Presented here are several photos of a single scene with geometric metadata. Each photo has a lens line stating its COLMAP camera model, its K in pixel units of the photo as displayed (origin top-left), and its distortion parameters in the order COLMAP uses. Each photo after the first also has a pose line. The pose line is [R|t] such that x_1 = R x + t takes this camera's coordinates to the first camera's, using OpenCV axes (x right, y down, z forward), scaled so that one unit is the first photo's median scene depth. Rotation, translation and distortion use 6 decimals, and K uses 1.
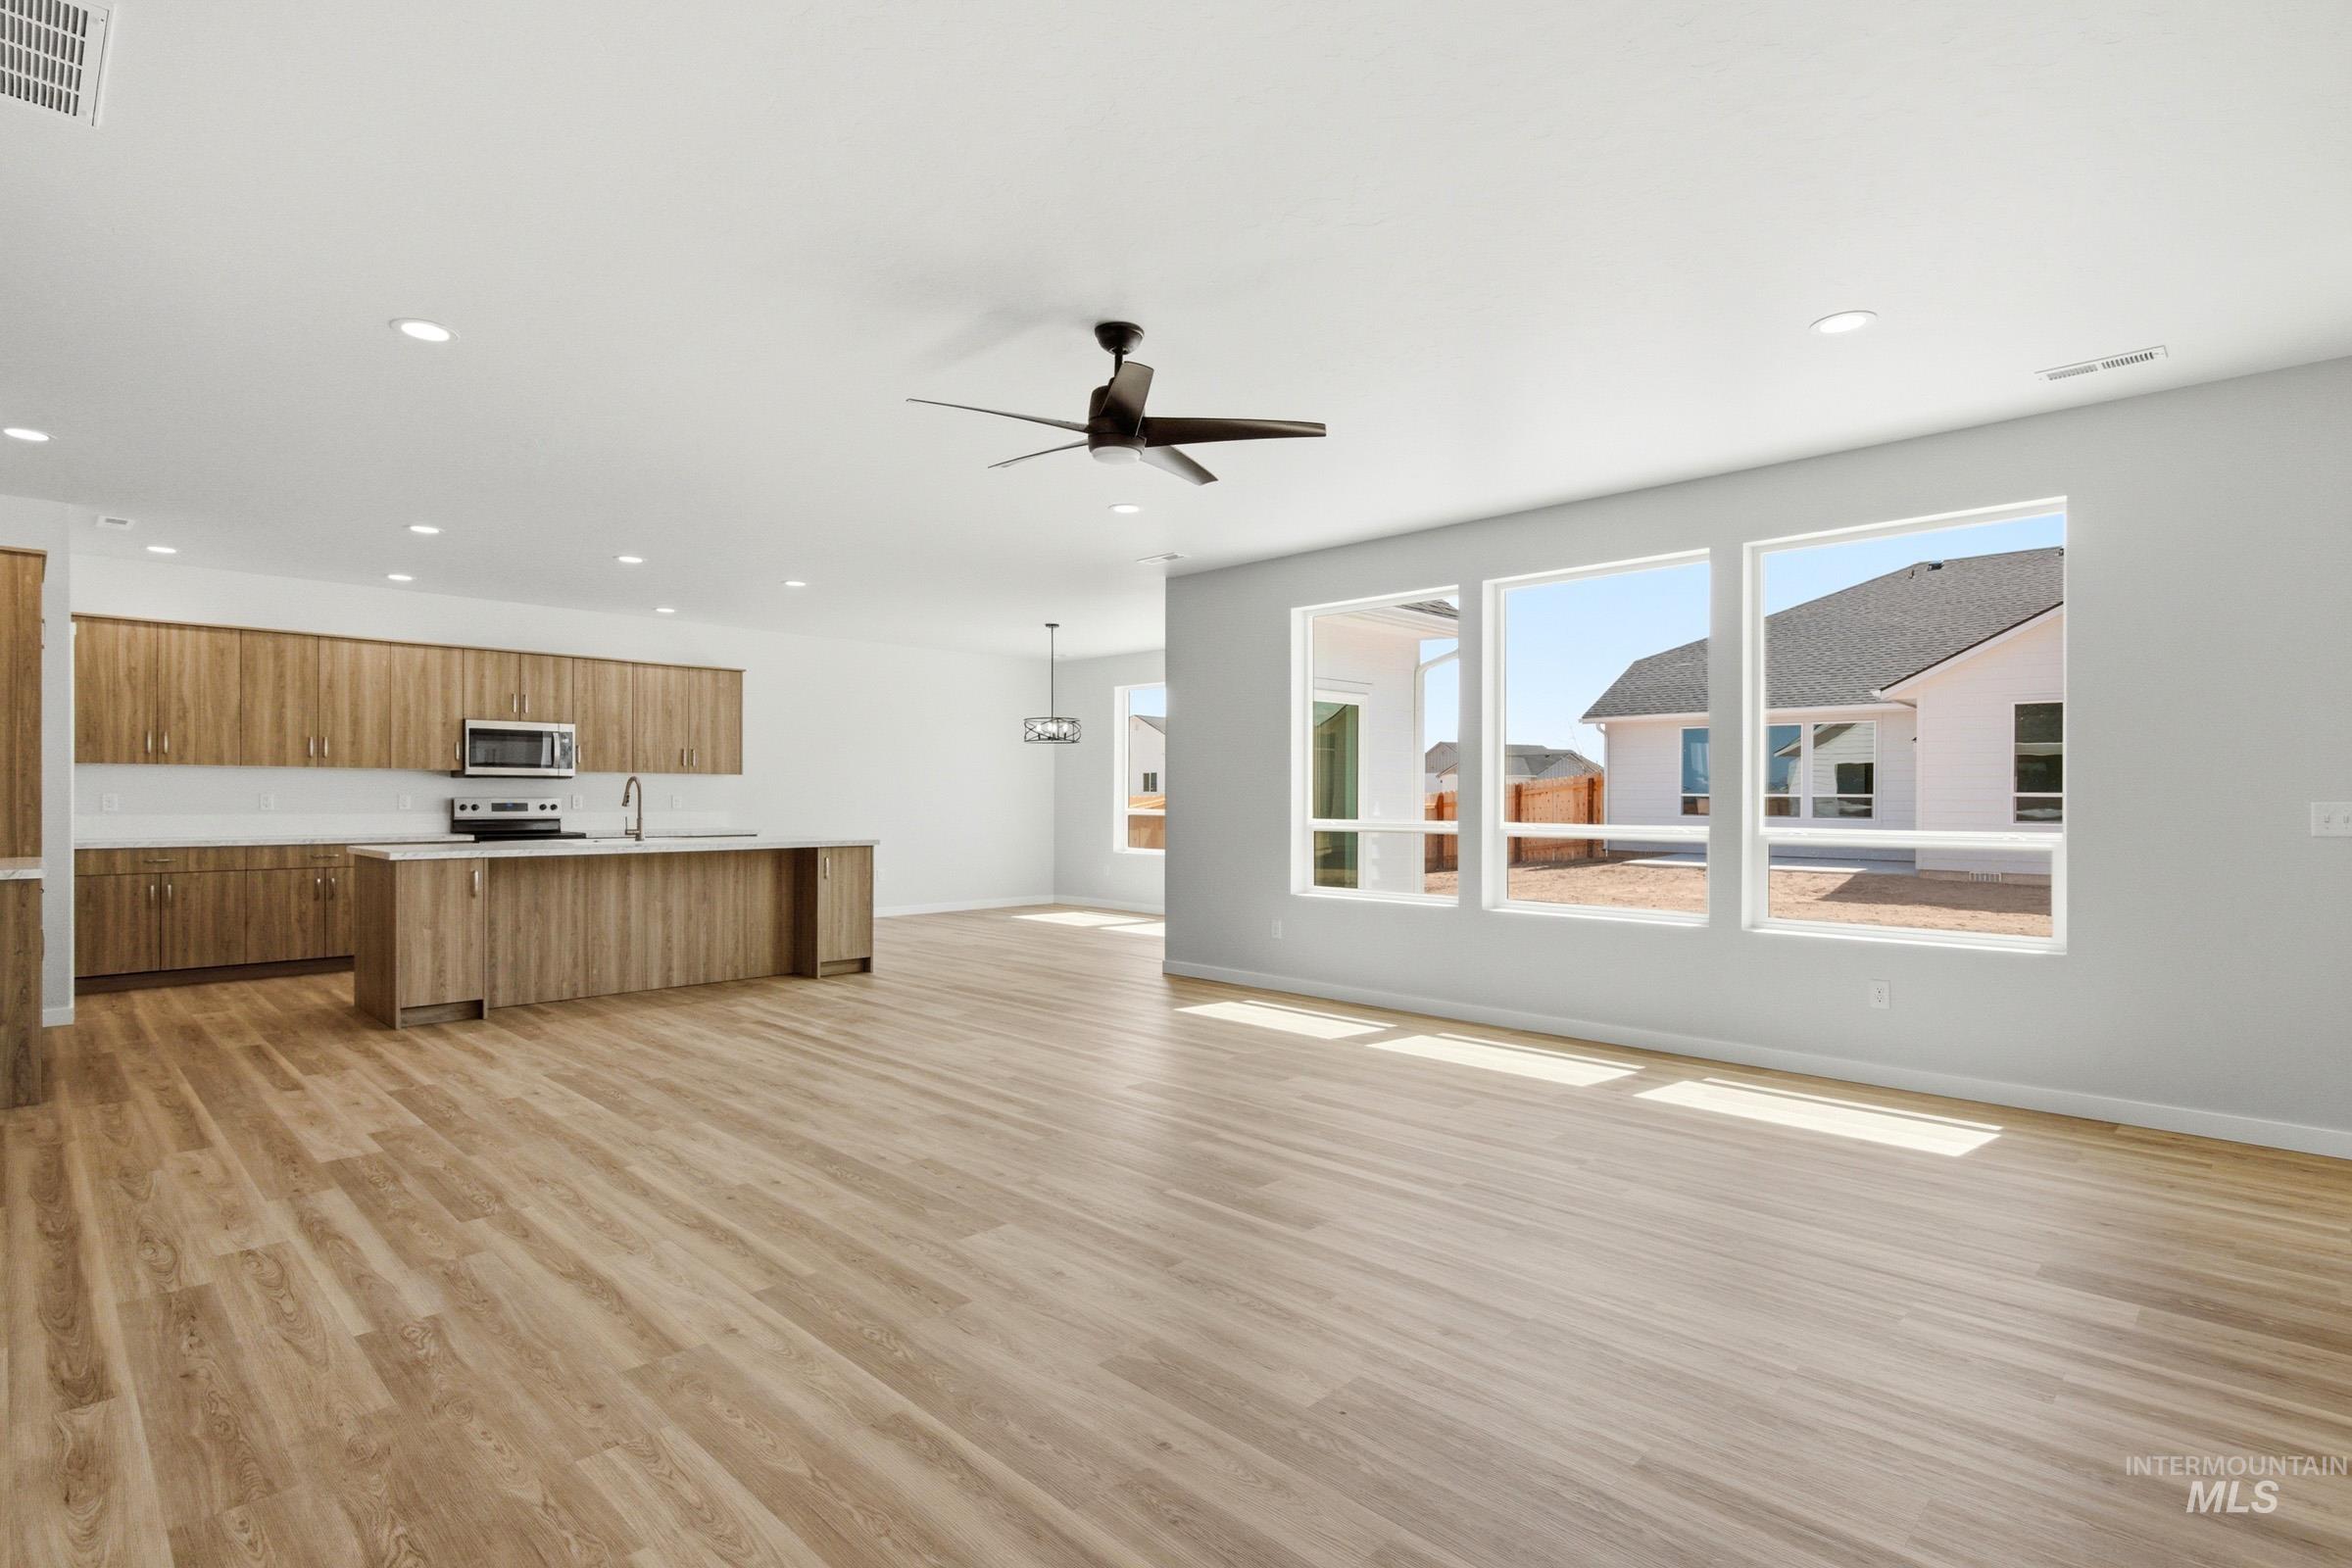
lens RADIAL K [[1162.2, 0, 1185.0], [0, 1162.2, 806.4], [0, 0, 1]] dist [0.014973, -0.011263]
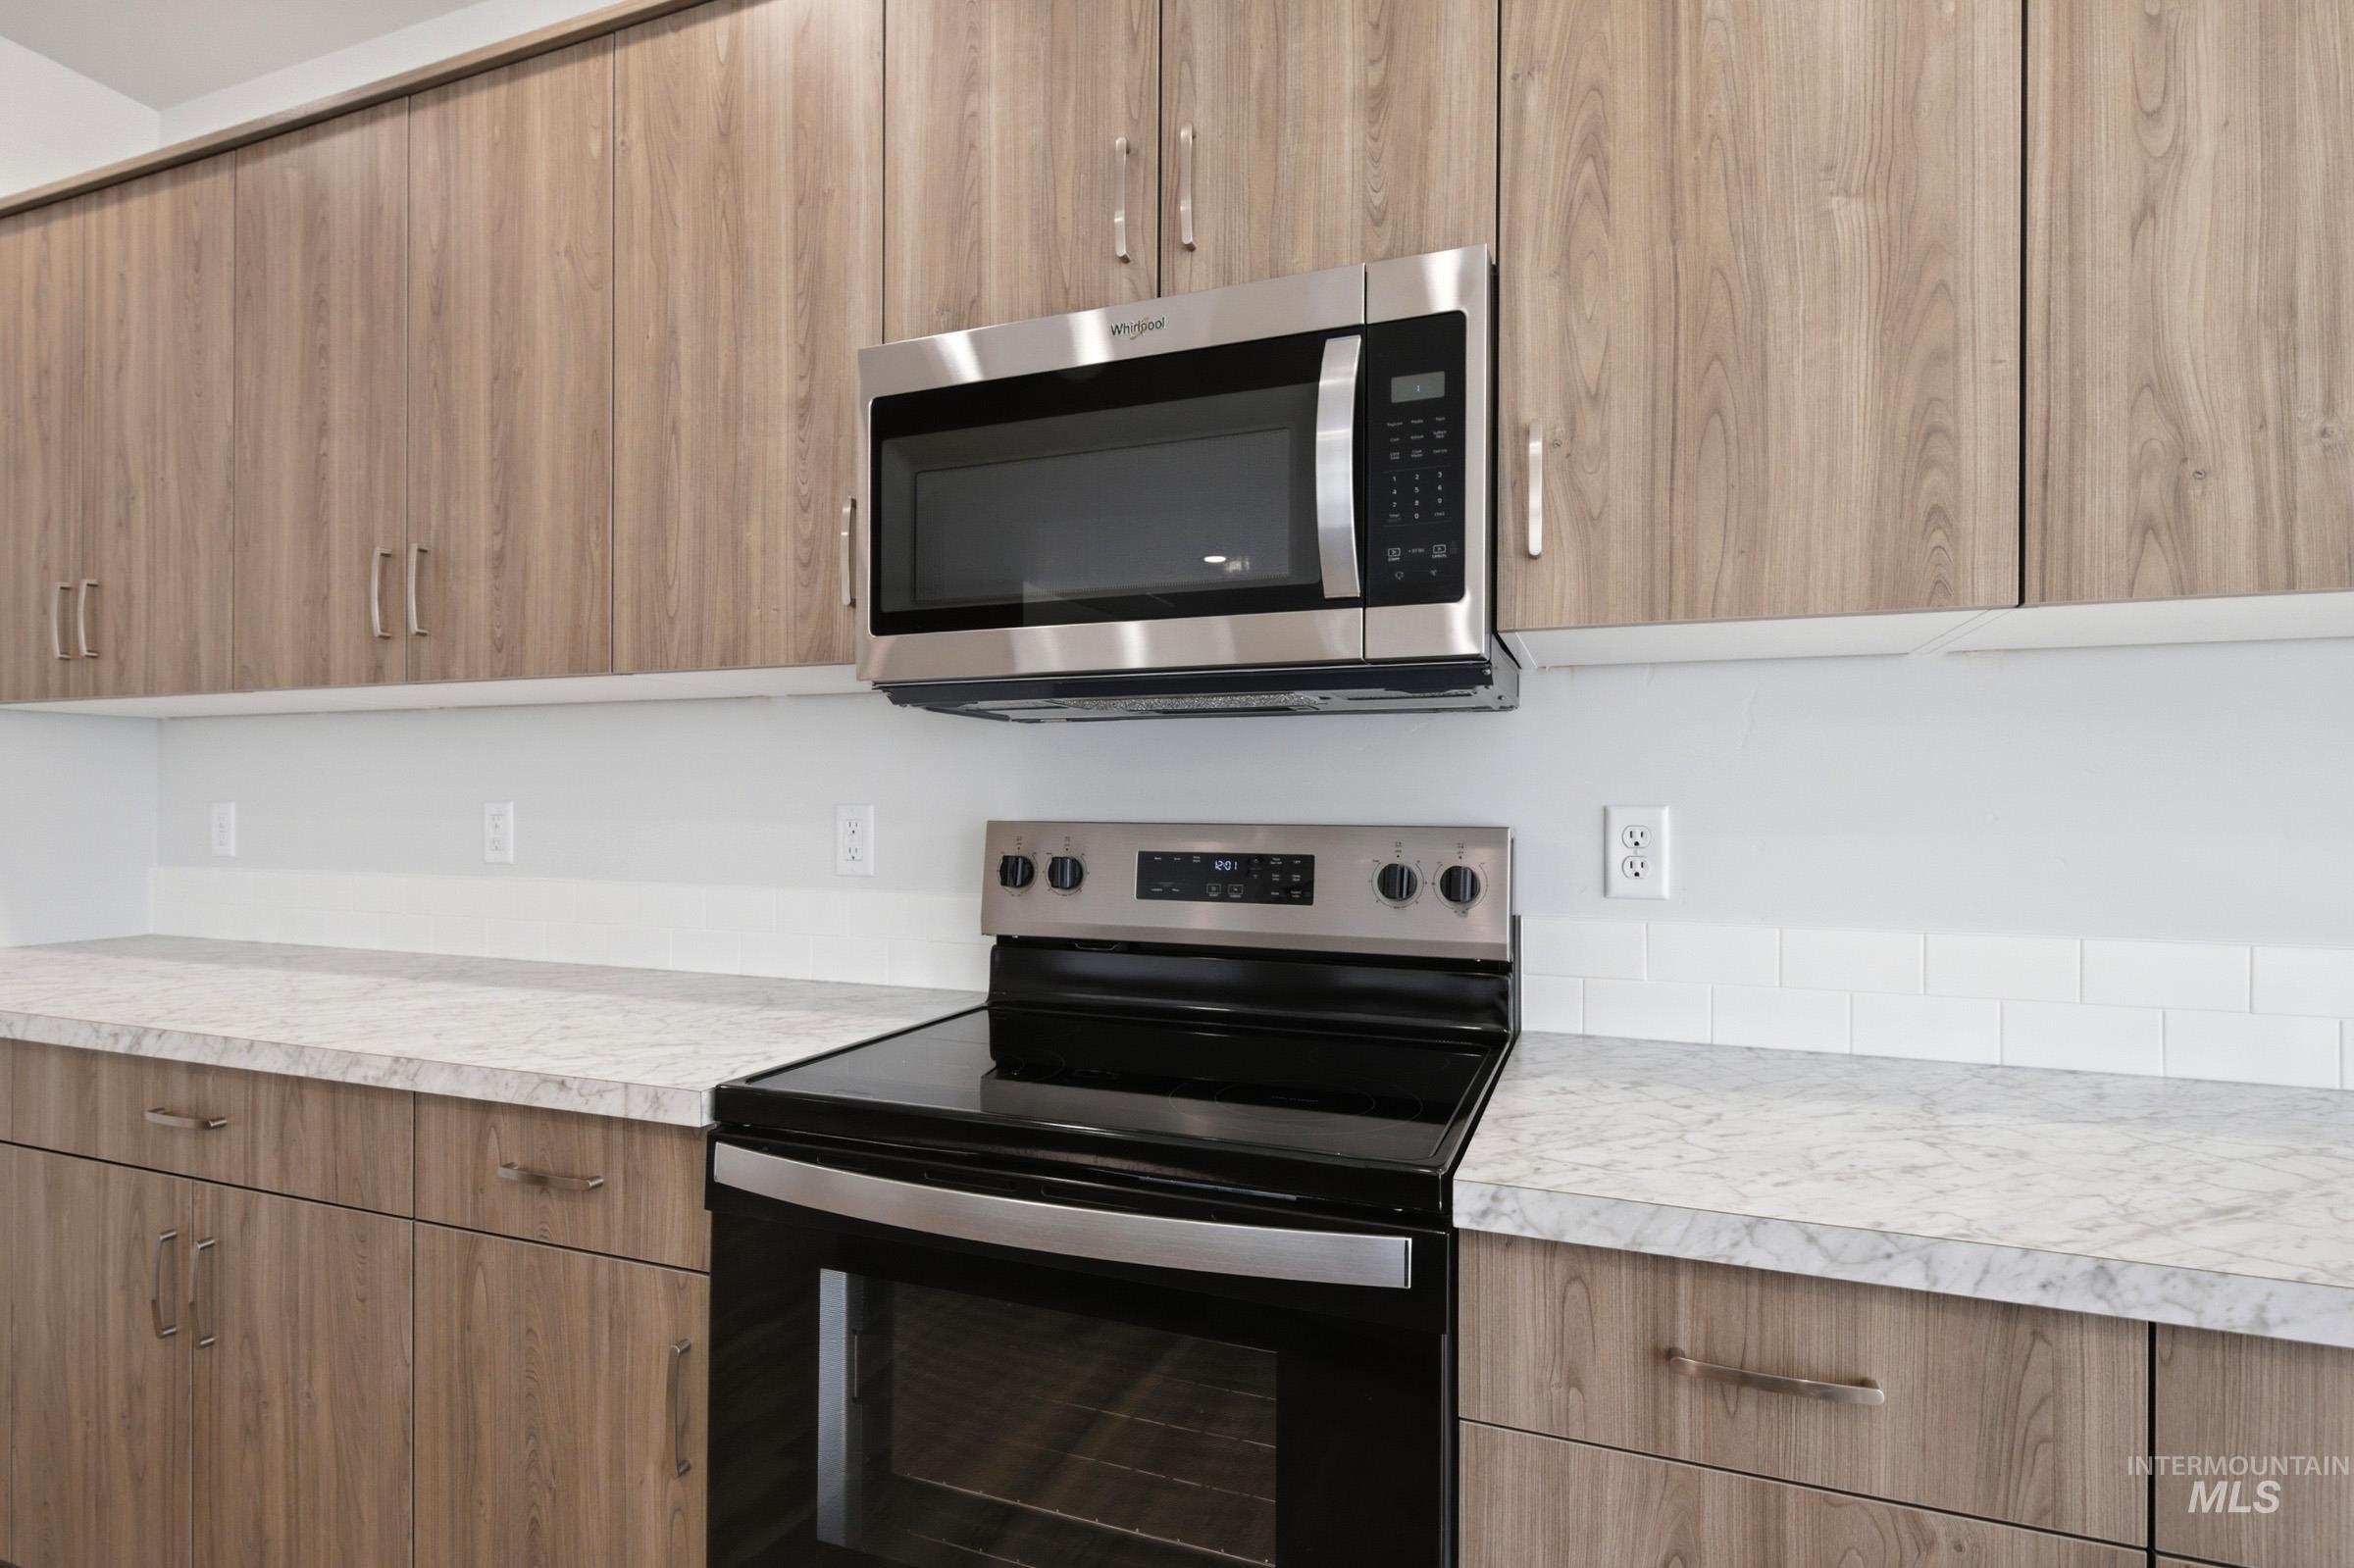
lens RADIAL K [[1163.1, 0, 1186.0], [0, 1163.1, 806.4], [0, 0, 1]] dist [0.014973, -0.011263]
pose [[0.395761, -0.003076, -0.918348, -0.493028], [-0.009171, 0.999931, -0.007301, -0.010068], [0.918308, 0.011312, 0.395706, 1.078952]]
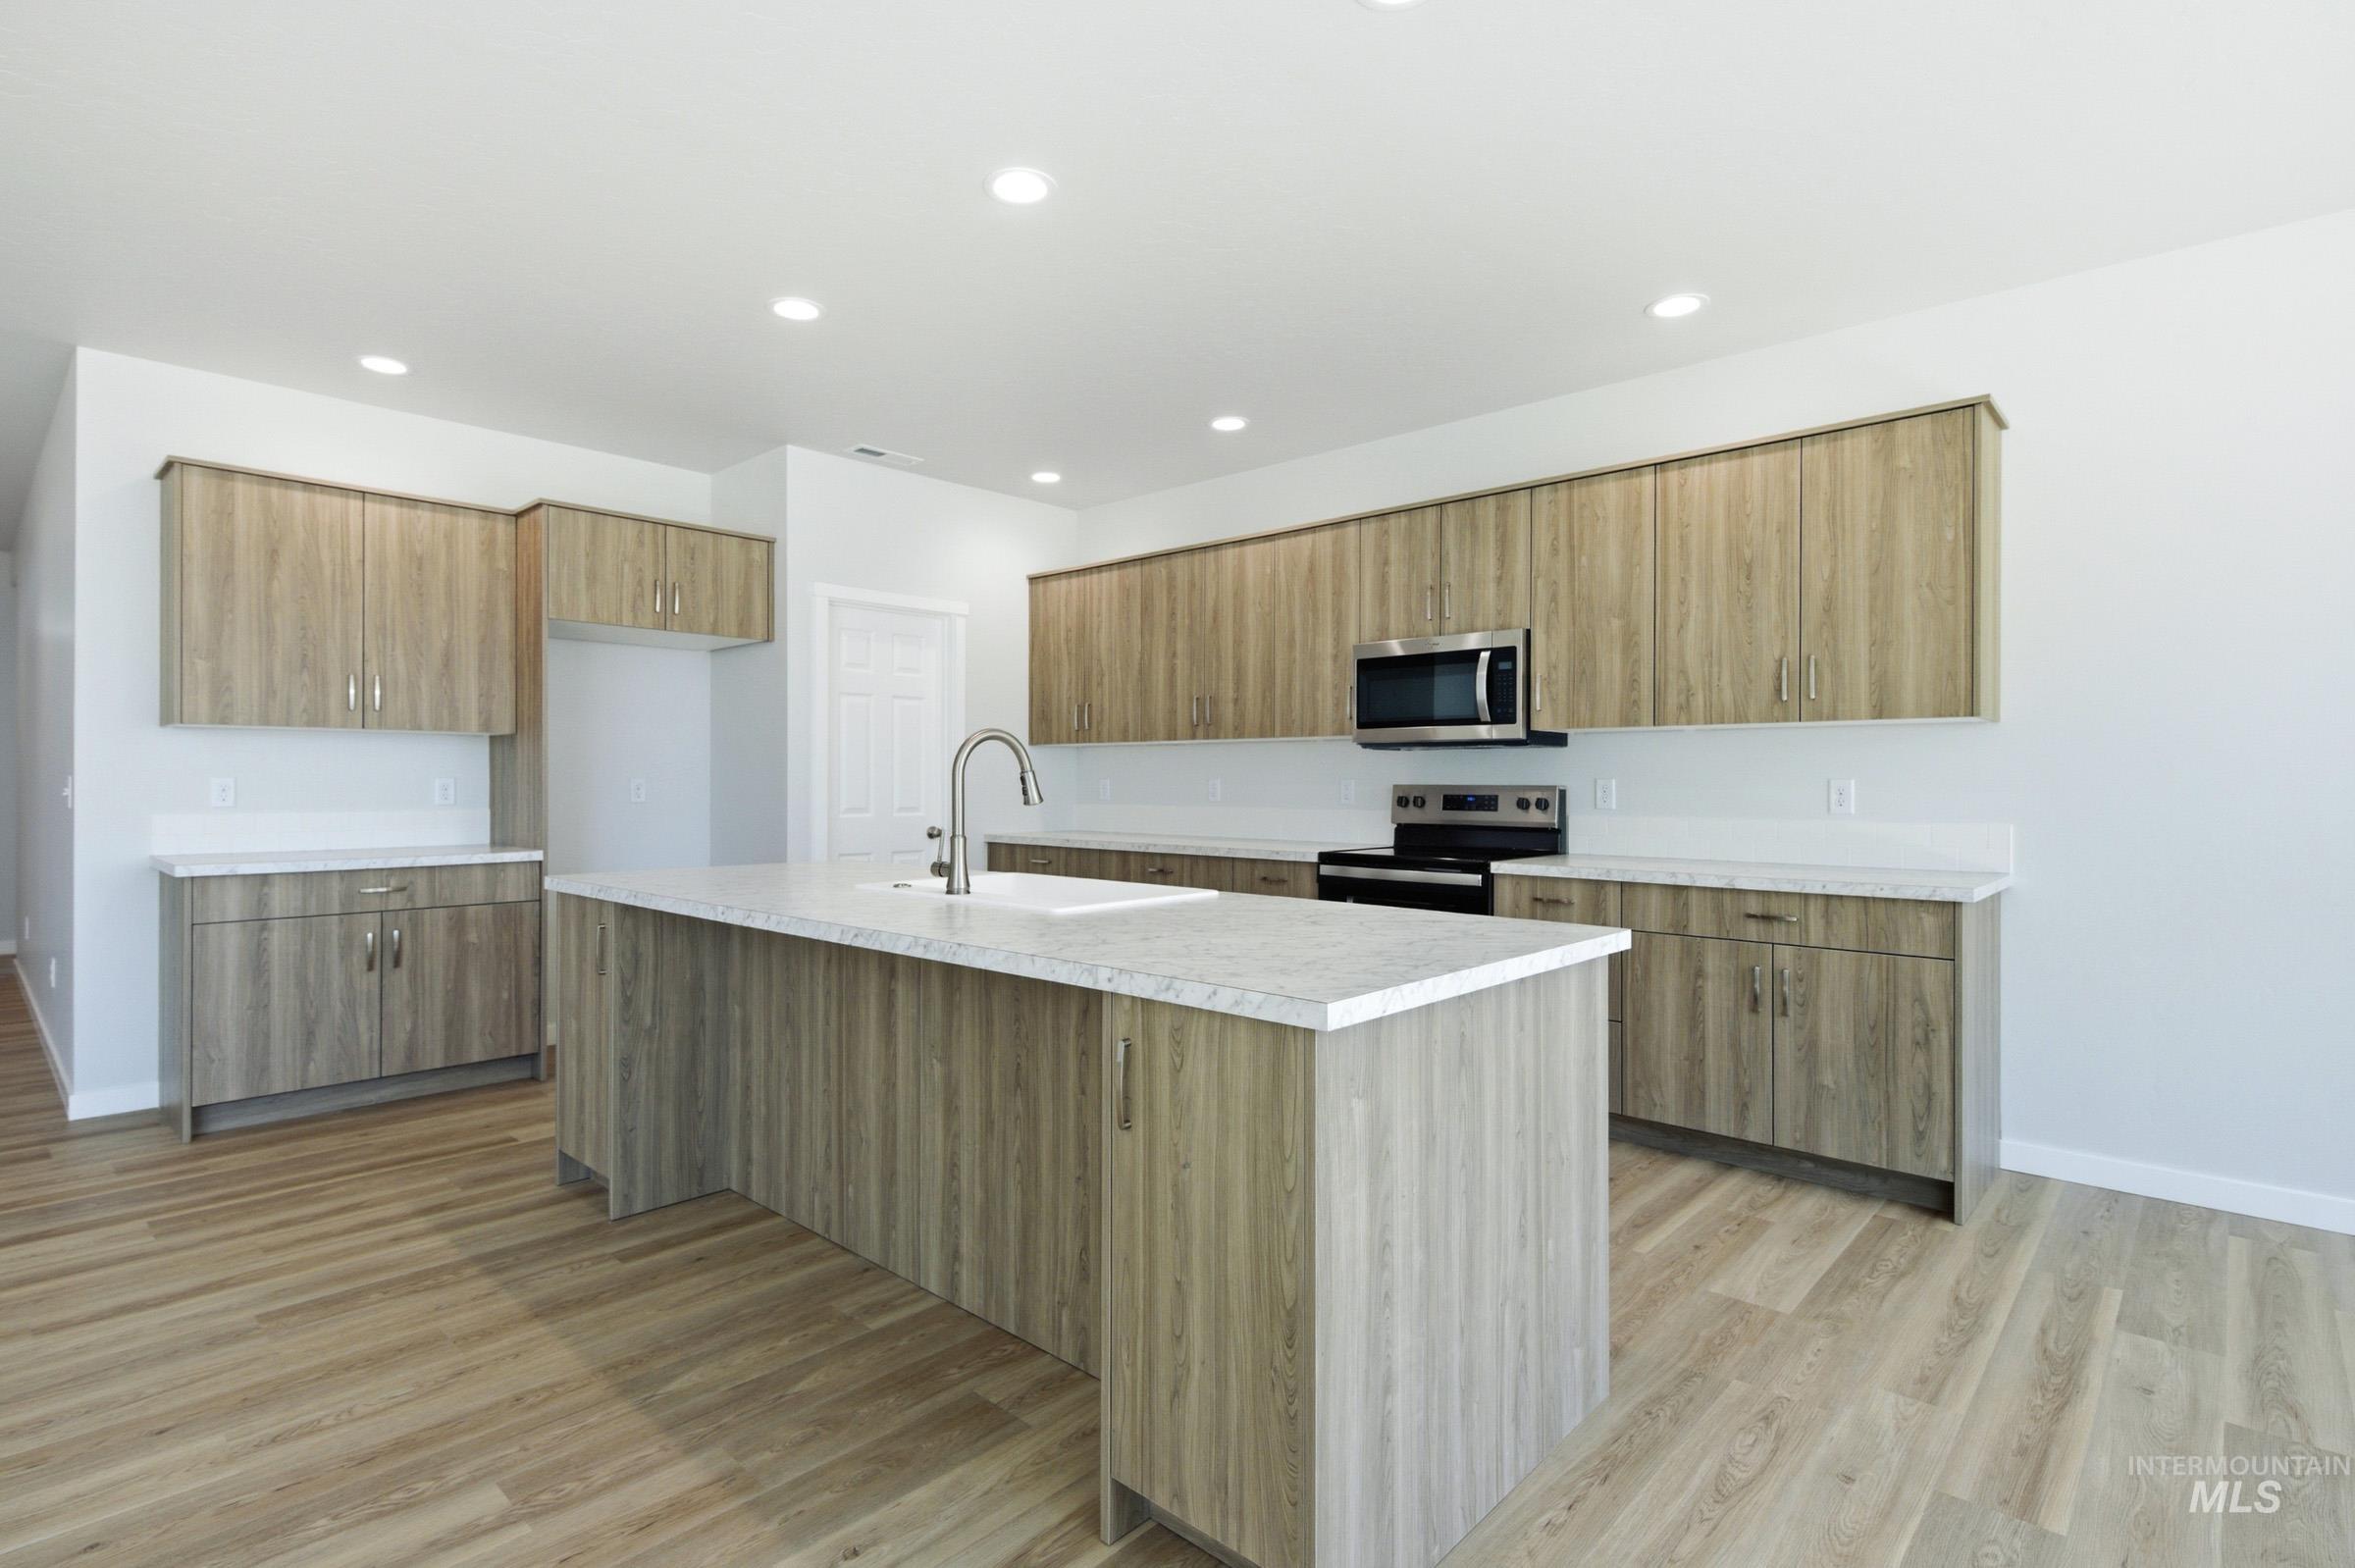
lens RADIAL K [[1143.9, 0, 1171.5], [0, 1143.9, 781.3], [0, 0, 1]] dist [0.005377, -0.000469]
pose [[0.019914, -0.004027, -0.999794, -0.077838], [-0.009161, 0.999949, -0.004210, -0.006533], [0.999760, 0.009243, 0.019876, 0.996074]]
